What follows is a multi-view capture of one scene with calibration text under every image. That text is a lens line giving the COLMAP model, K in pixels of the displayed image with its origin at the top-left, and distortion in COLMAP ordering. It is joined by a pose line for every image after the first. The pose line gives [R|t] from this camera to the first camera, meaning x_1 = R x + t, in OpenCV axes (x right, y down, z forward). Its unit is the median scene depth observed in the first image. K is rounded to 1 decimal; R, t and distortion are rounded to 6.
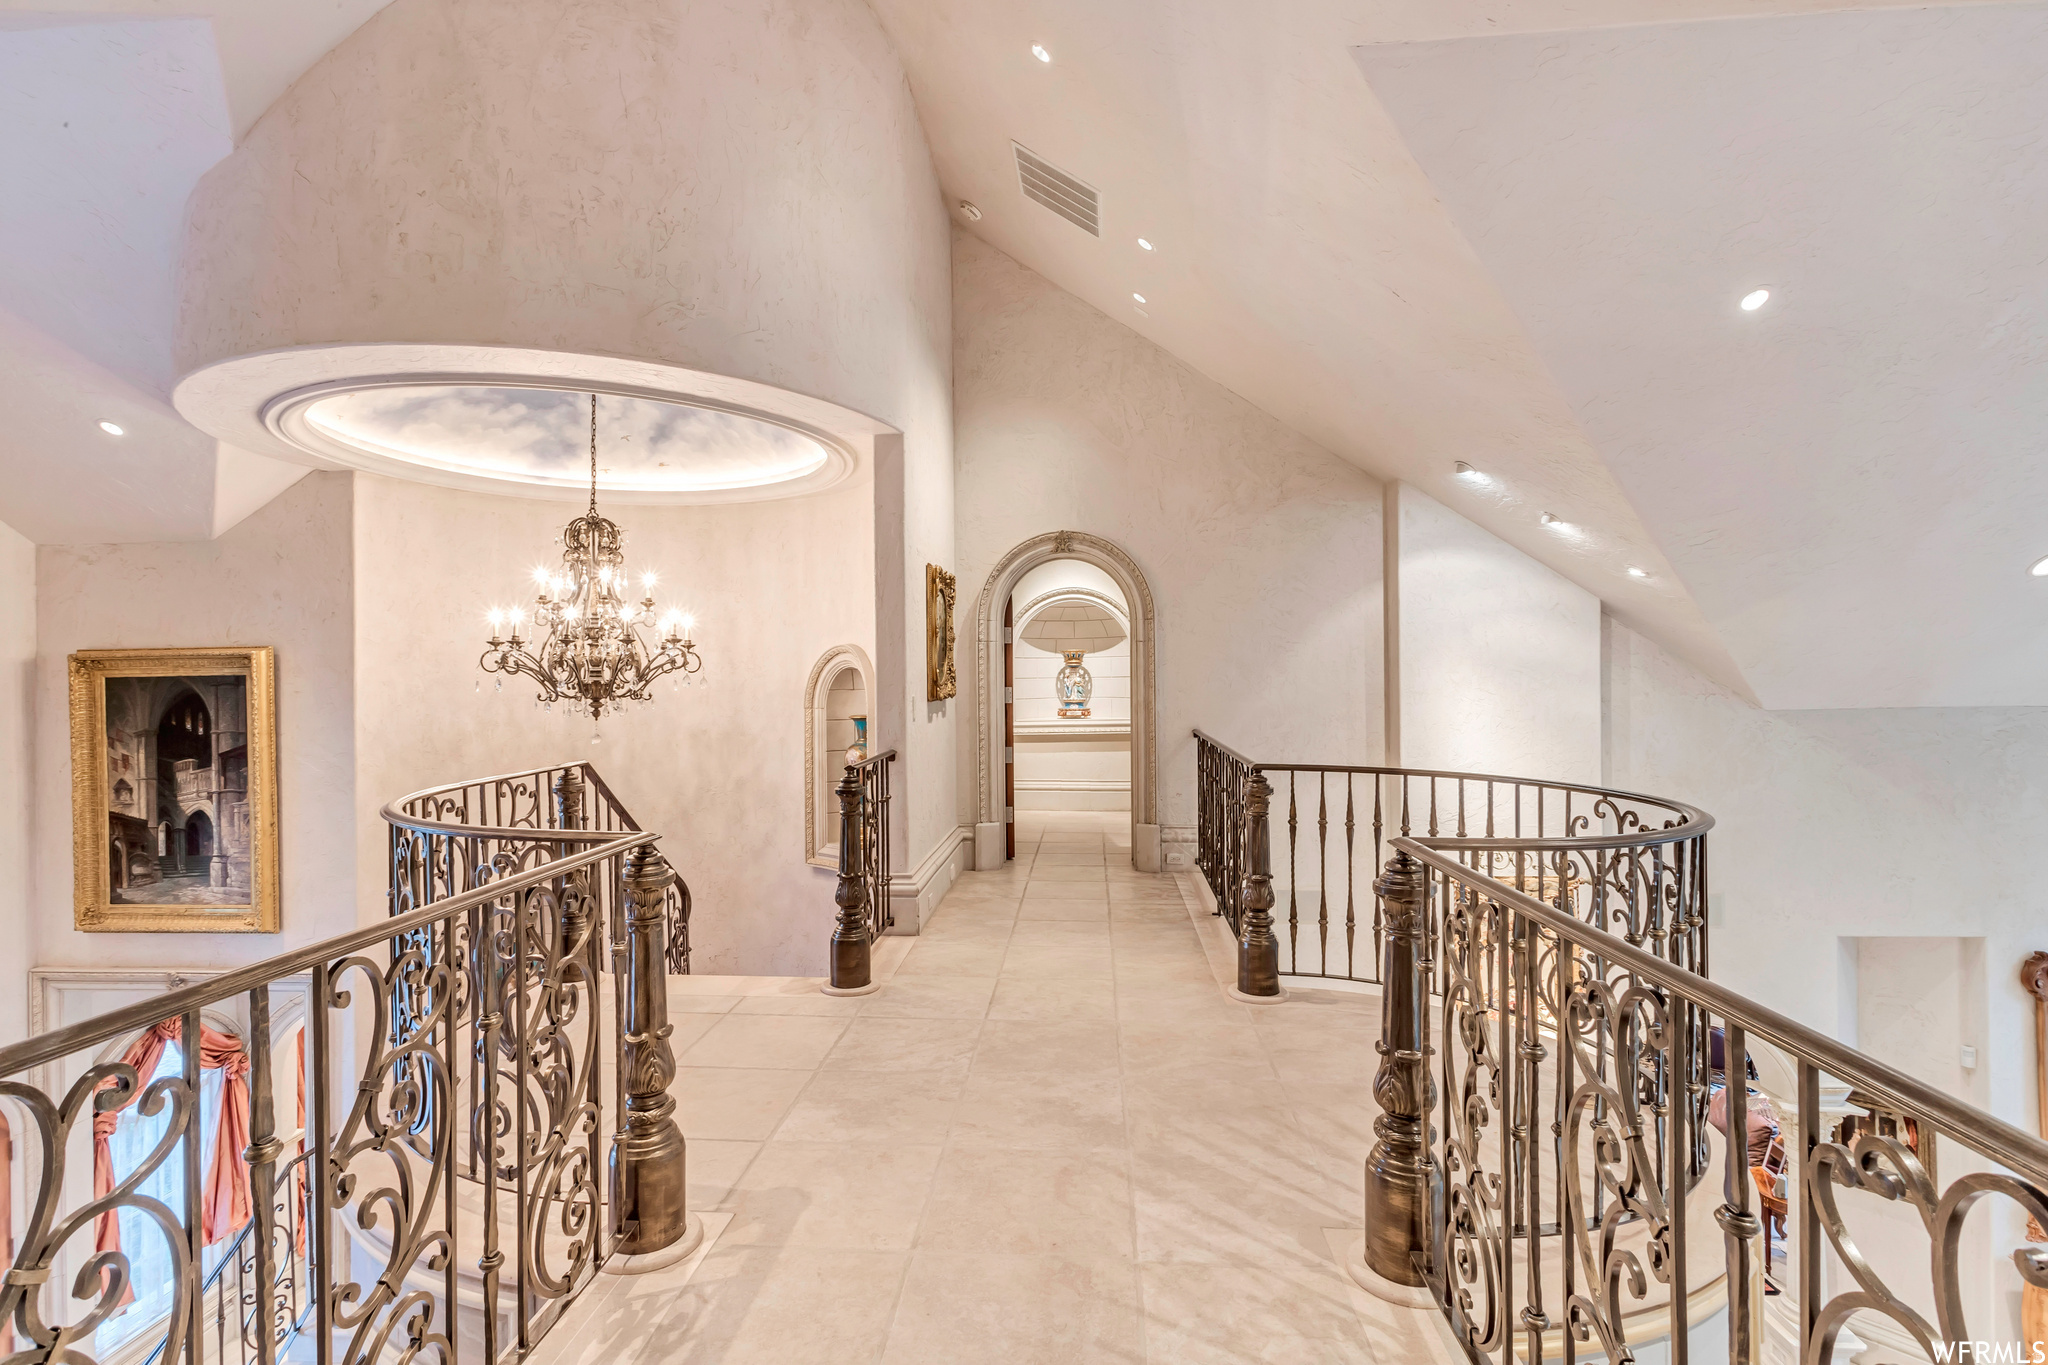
lens RADIAL K [[984.1, 0, 1017.9], [0, 984.1, 683.9], [0, 0, 1]] dist [-0.007053, 0.004989]
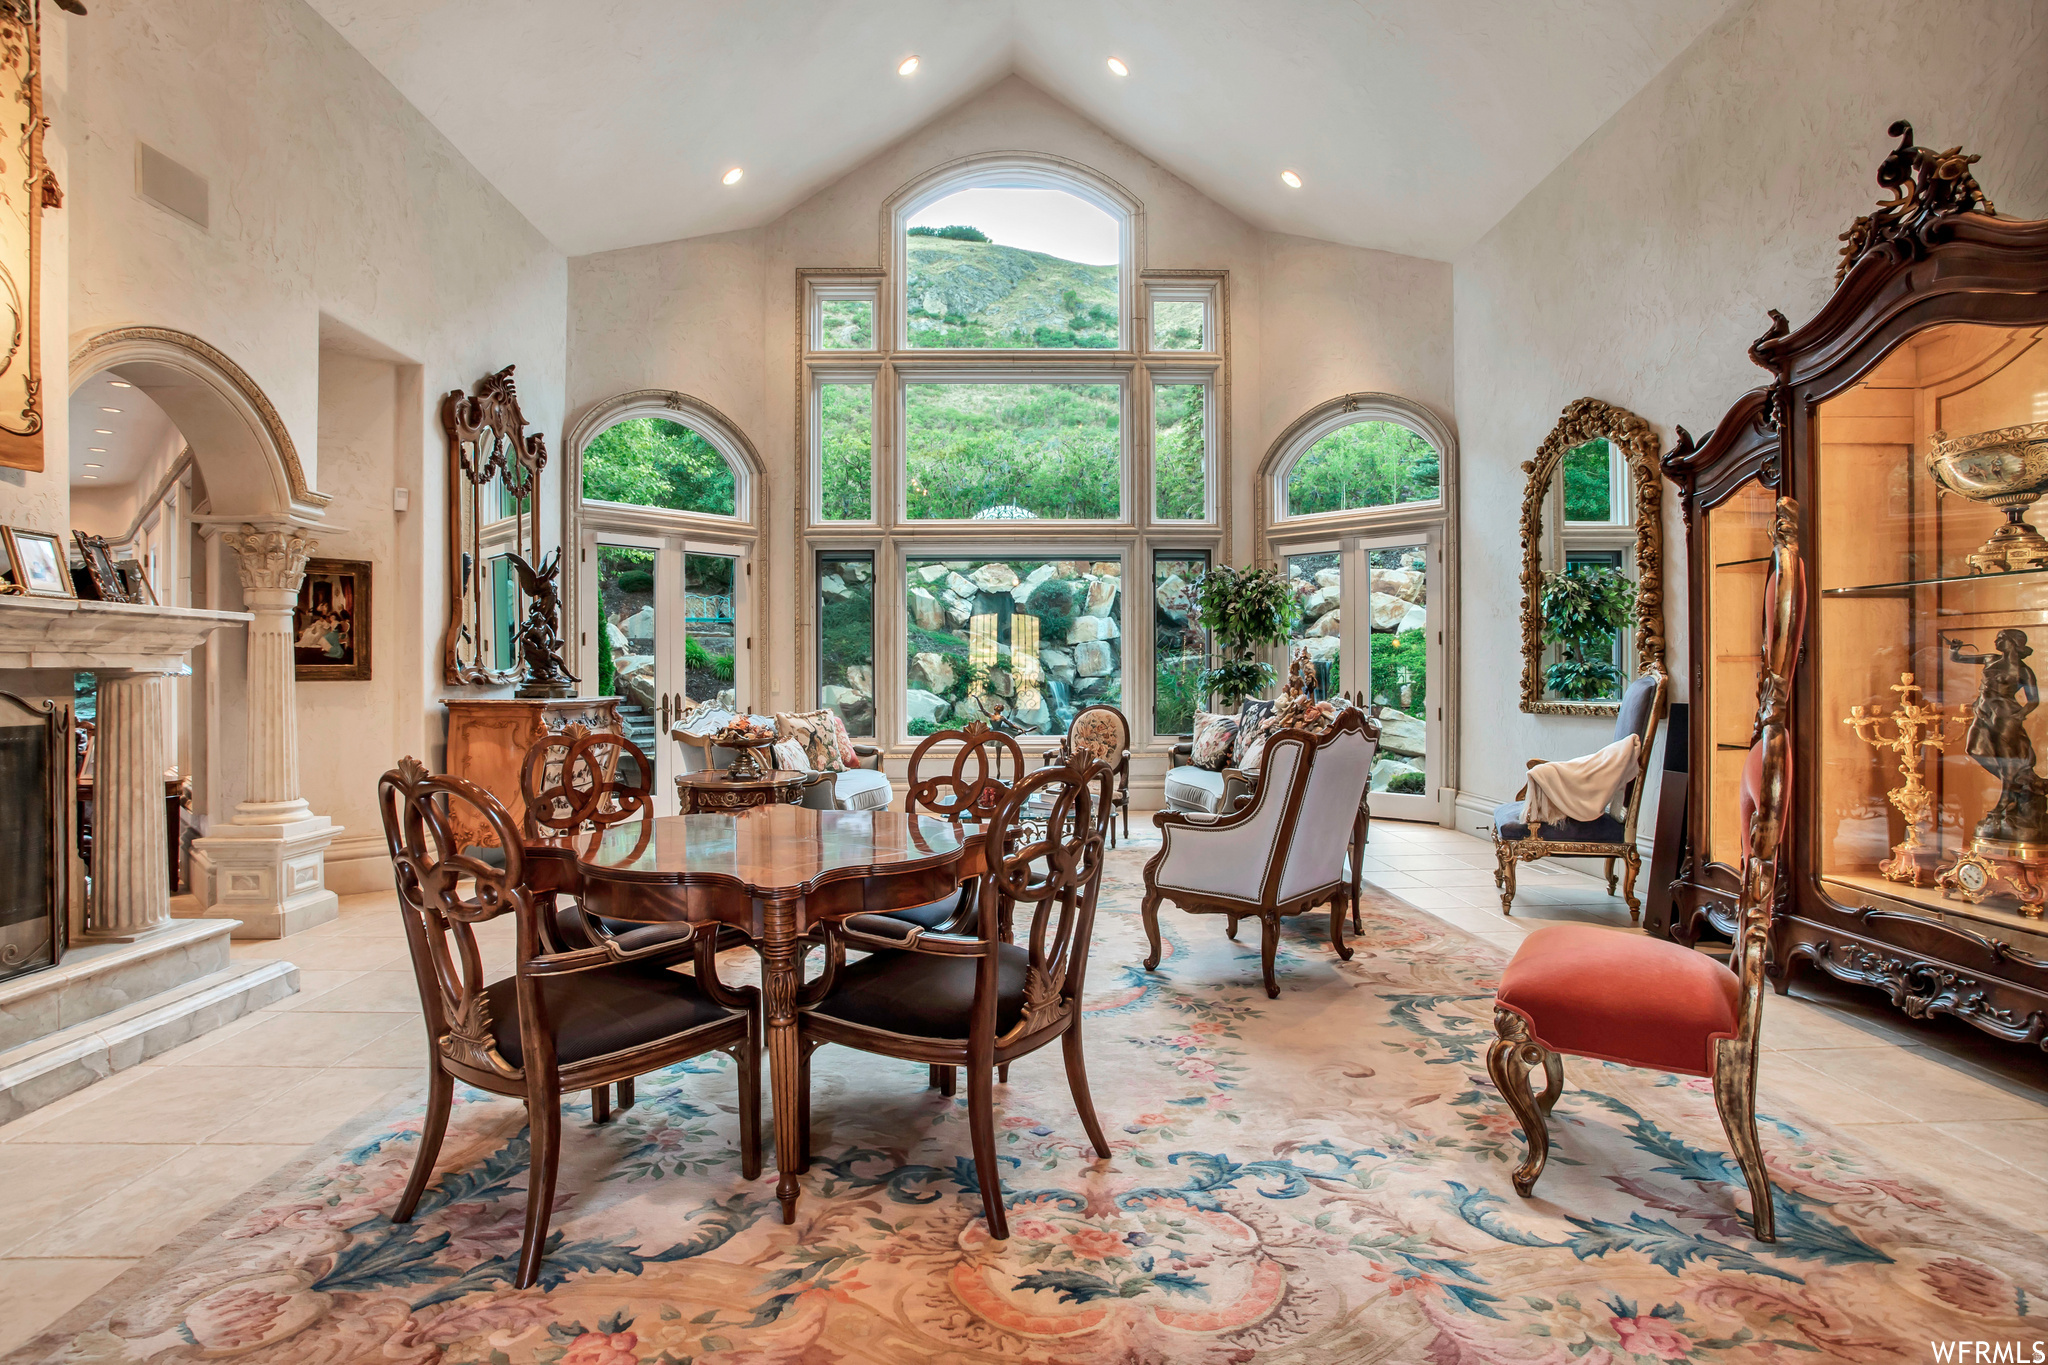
lens RADIAL K [[984.1, 0, 1010.7], [0, 984.1, 673.3], [0, 0, 1]] dist [-0.007053, 0.004989]
pose [[-0.074530, 0.017374, 0.997067, 0.046401], [-0.000188, 0.999848, -0.017437, 0.684431], [-0.997219, -0.001487, -0.074515, 0.634737]]
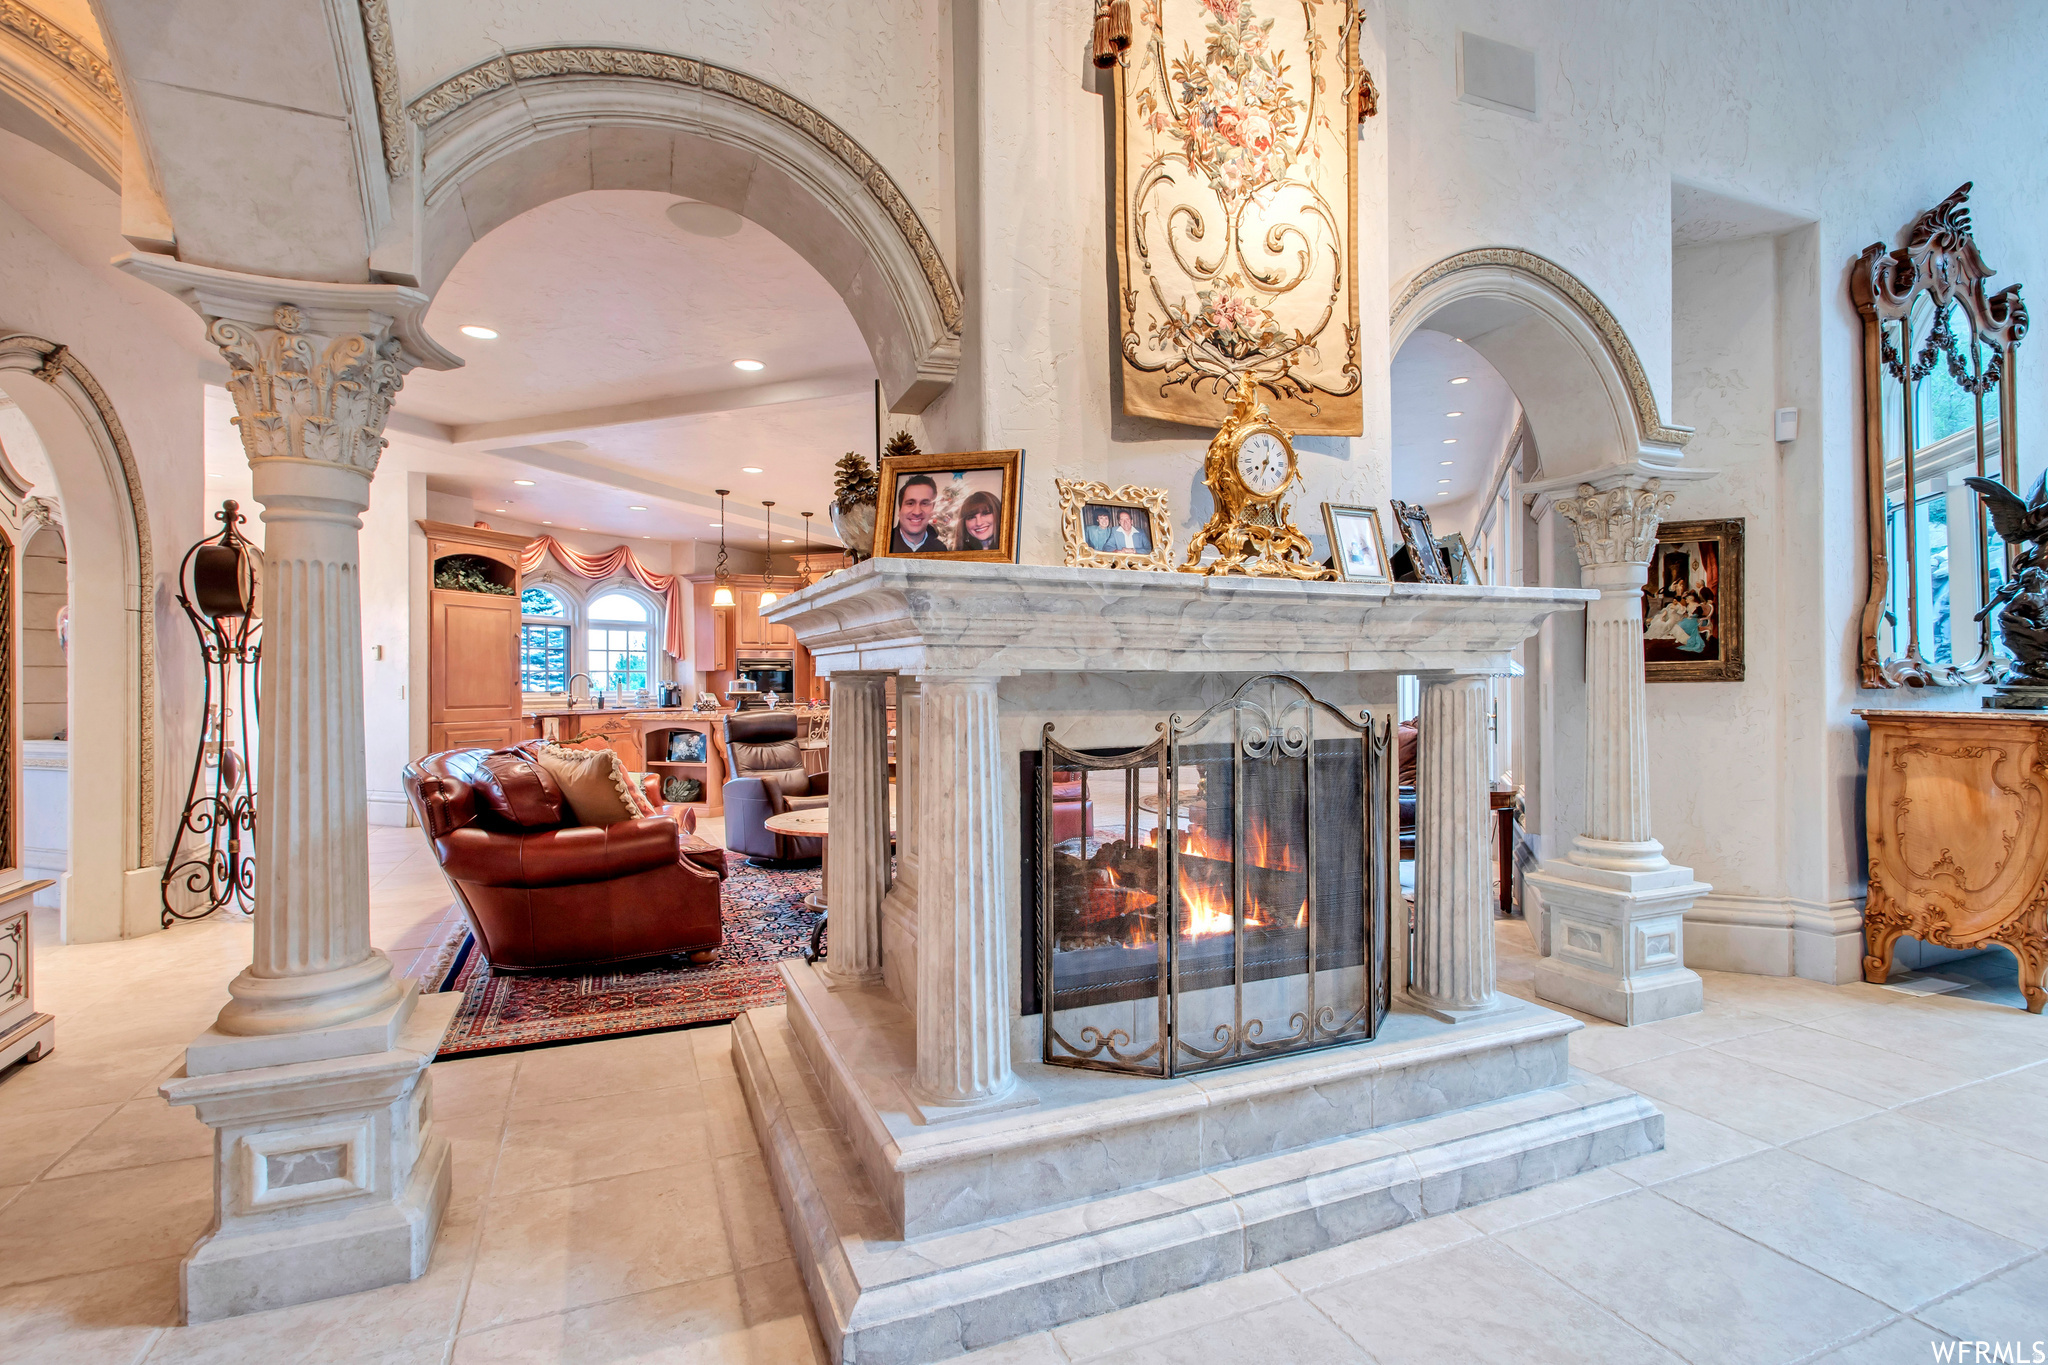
lens RADIAL K [[984.1, 0, 1018.5], [0, 984.1, 678.1], [0, 0, 1]] dist [-0.007053, 0.004989]
pose [[0.897752, 0.009558, 0.440397, 0.307662], [-0.009105, 0.999954, -0.003142, 0.678673], [-0.440407, -0.001189, 0.897798, 0.804886]]
